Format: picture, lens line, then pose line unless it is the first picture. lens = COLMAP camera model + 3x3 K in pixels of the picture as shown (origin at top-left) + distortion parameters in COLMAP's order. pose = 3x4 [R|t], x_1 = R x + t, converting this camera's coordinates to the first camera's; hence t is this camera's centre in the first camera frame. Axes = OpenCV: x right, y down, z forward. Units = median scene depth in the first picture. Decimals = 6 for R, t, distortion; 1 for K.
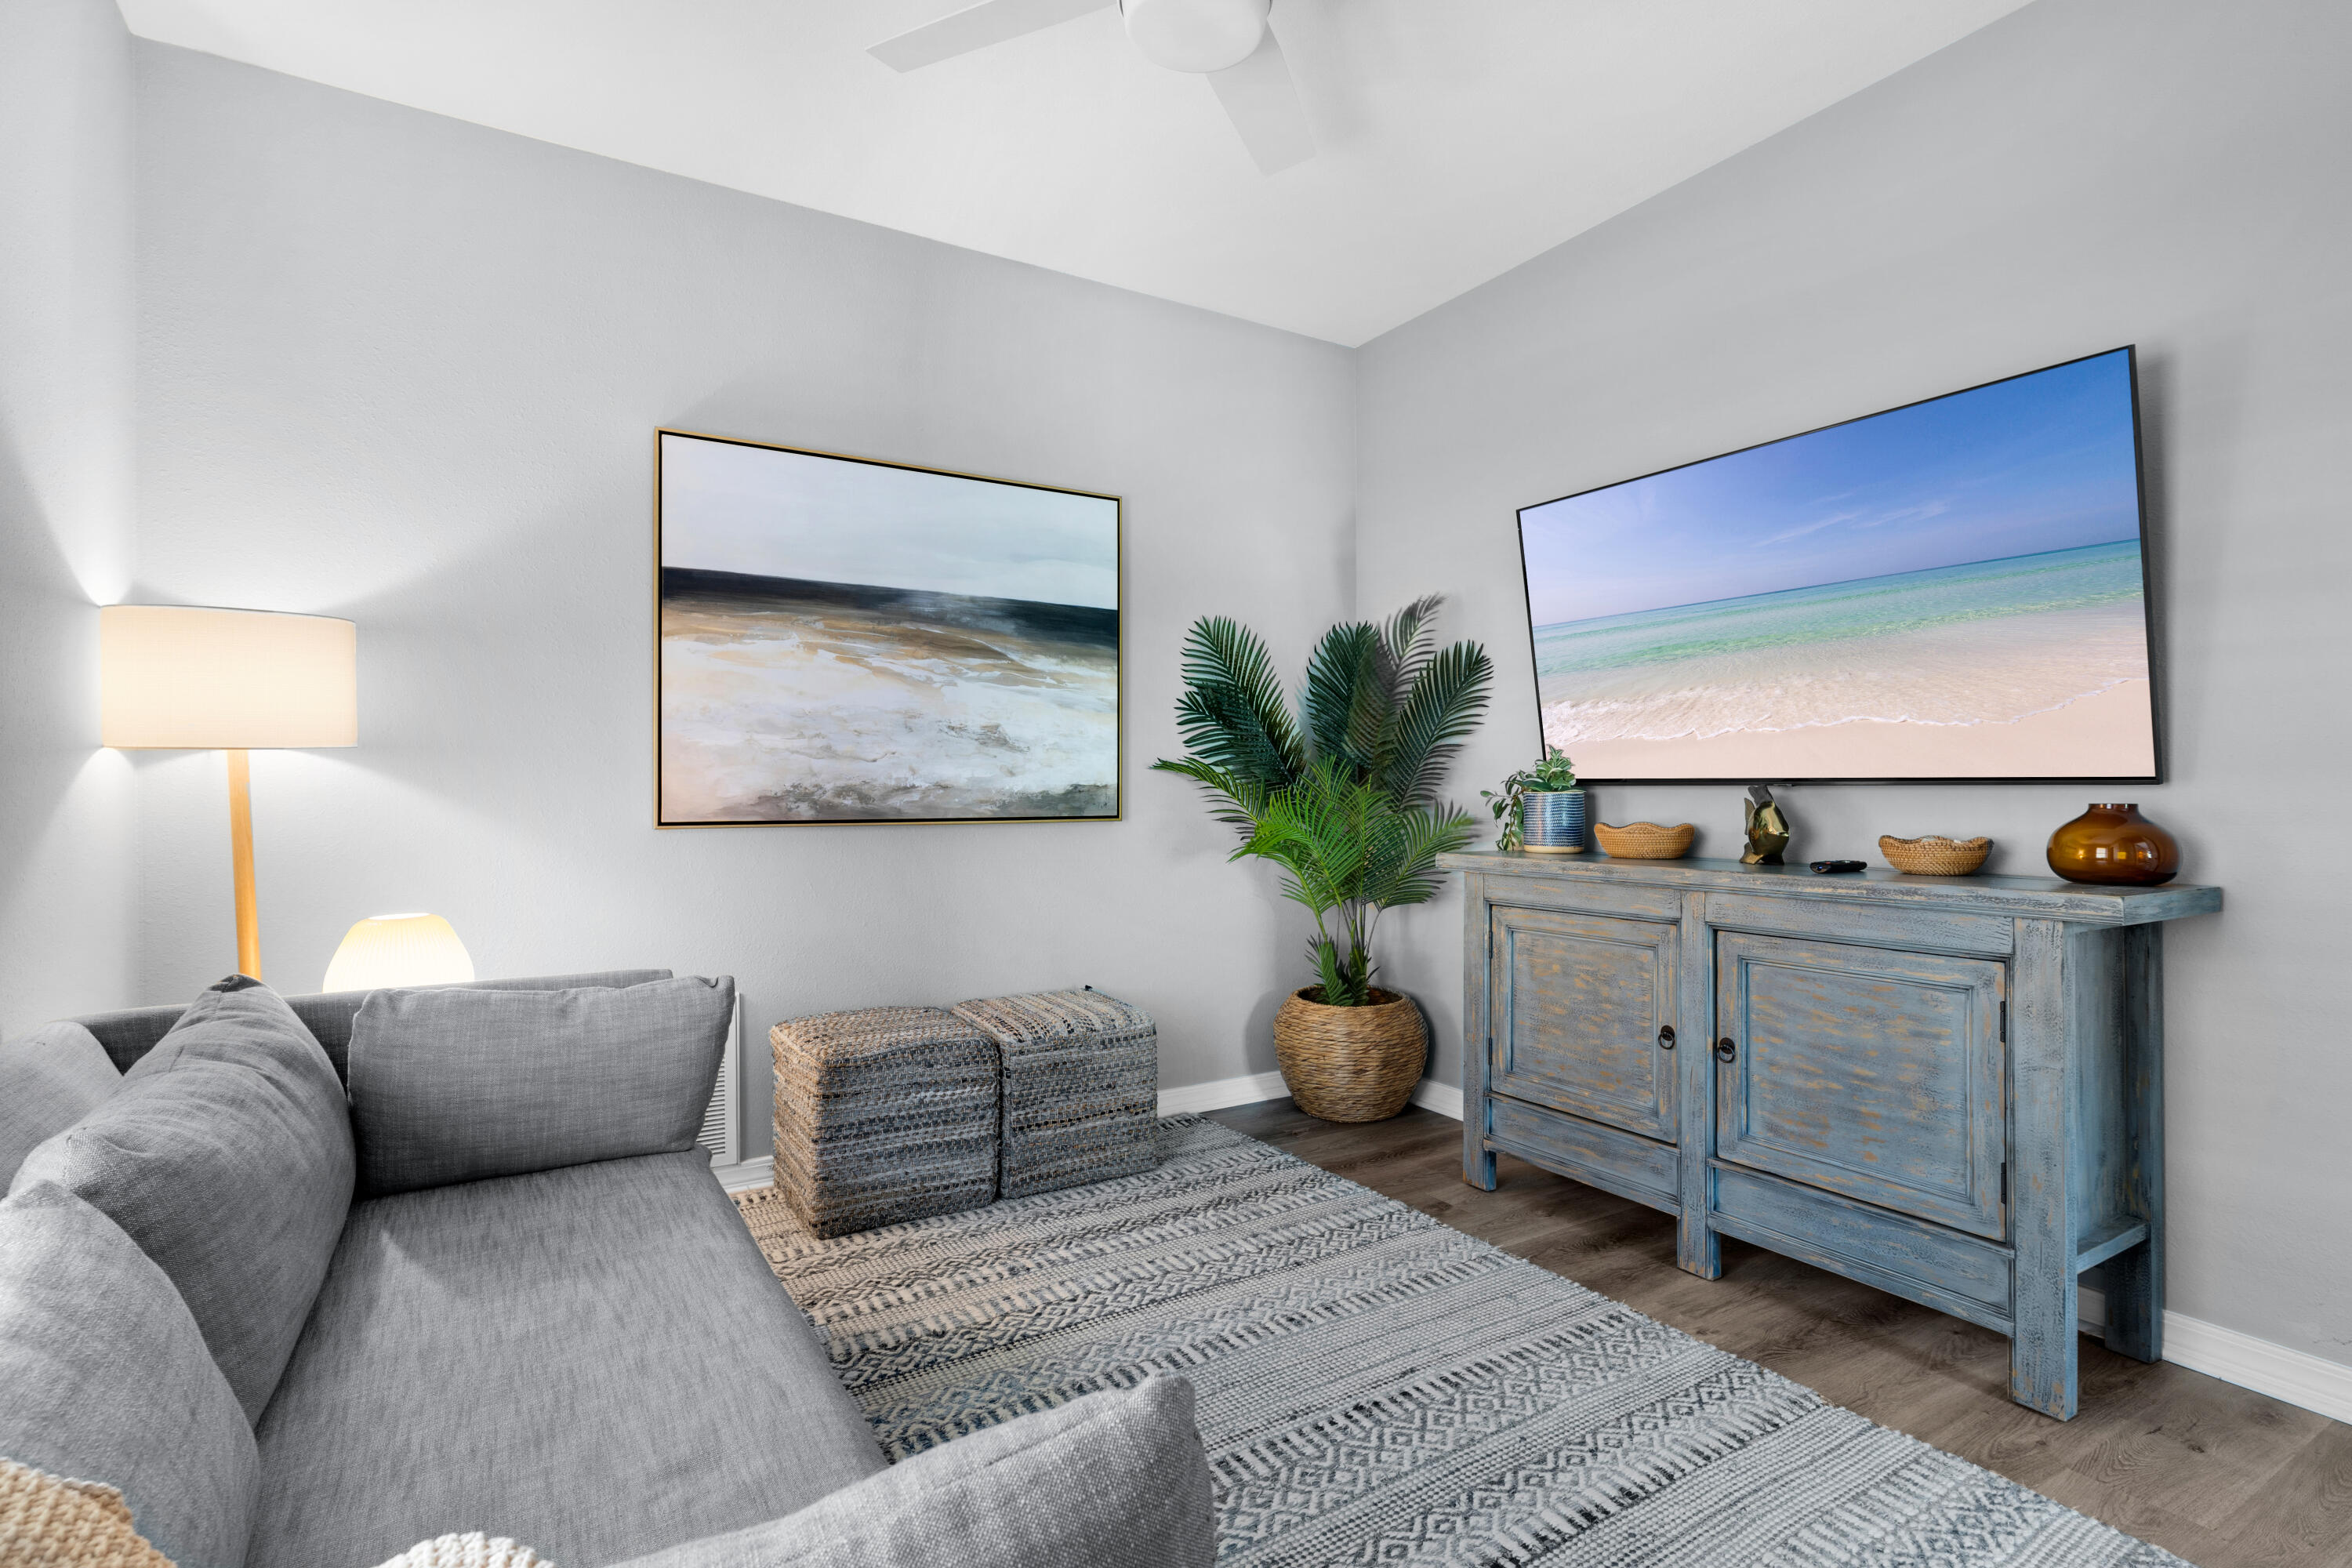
lens RADIAL K [[1137.9, 0, 1169.3], [0, 1137.9, 791.2], [0, 0, 1]] dist [-0.000874, 0.000229]
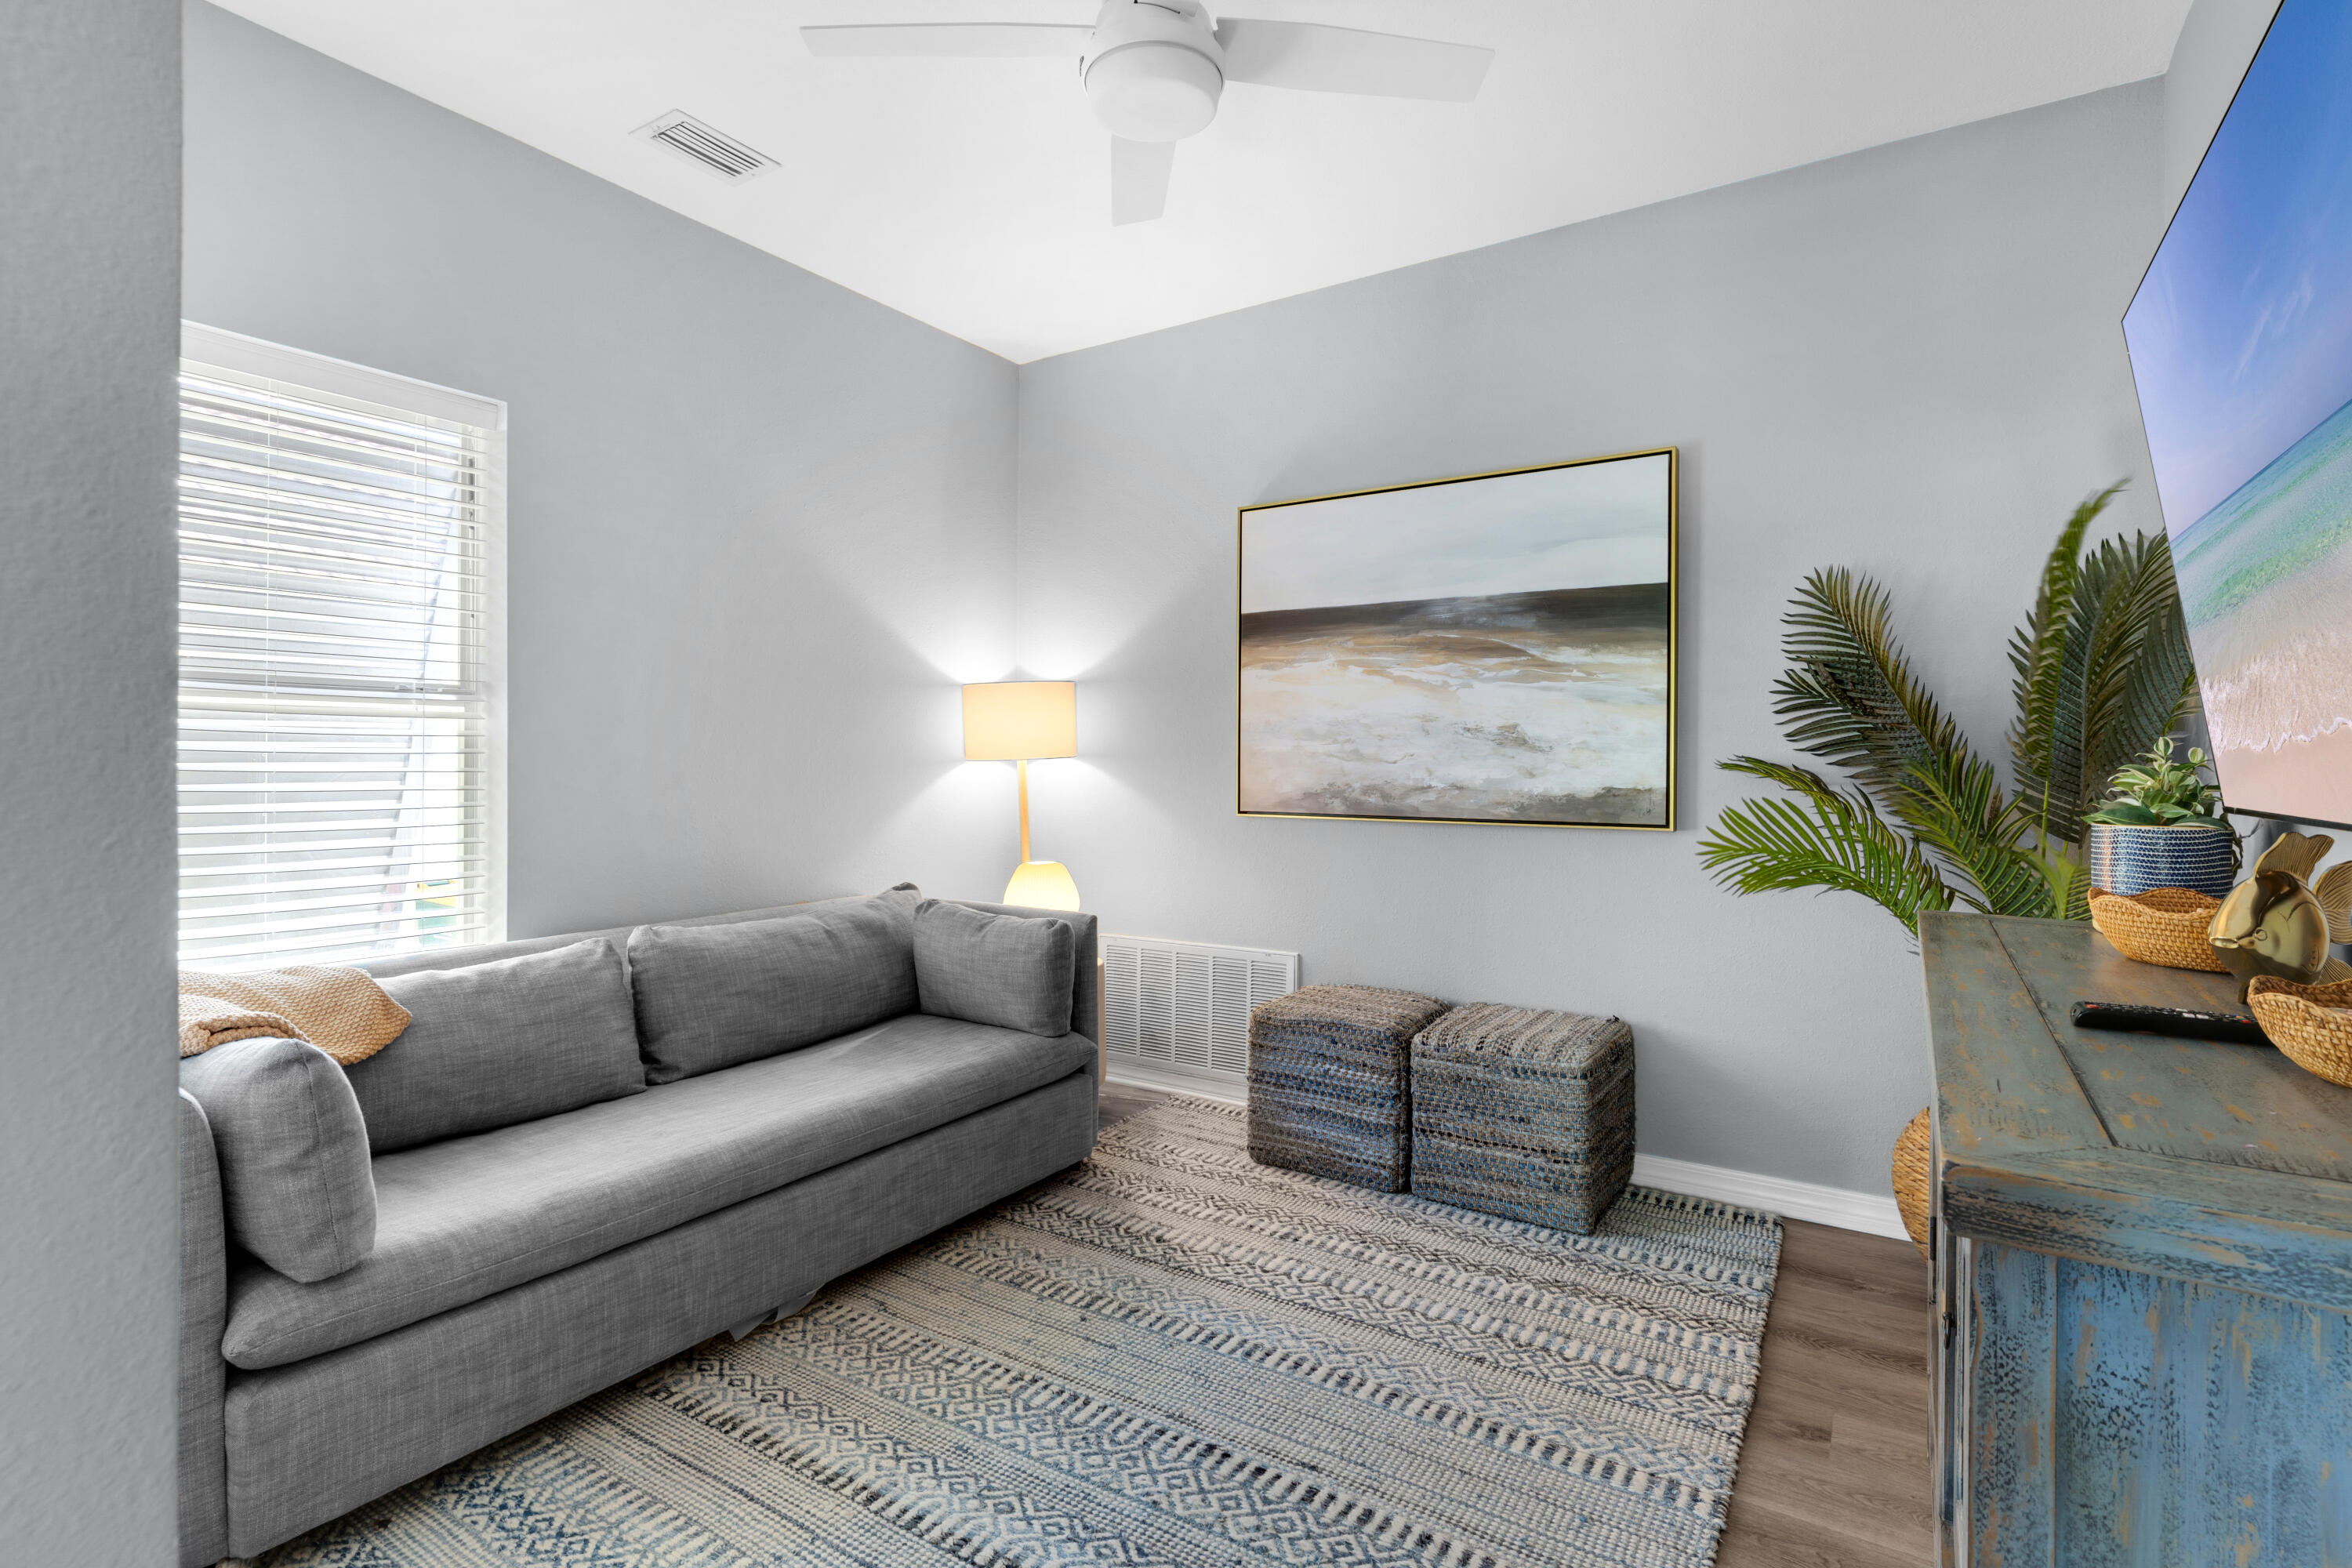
lens RADIAL K [[1137.9, 0, 1168.7], [0, 1137.9, 767.9], [0, 0, 1]] dist [-0.000874, 0.000229]
pose [[0.419236, 0.008358, -0.907839, 0.647447], [-0.007890, 0.999953, 0.005563, -0.026259], [0.907843, 0.004831, 0.419282, 0.352067]]
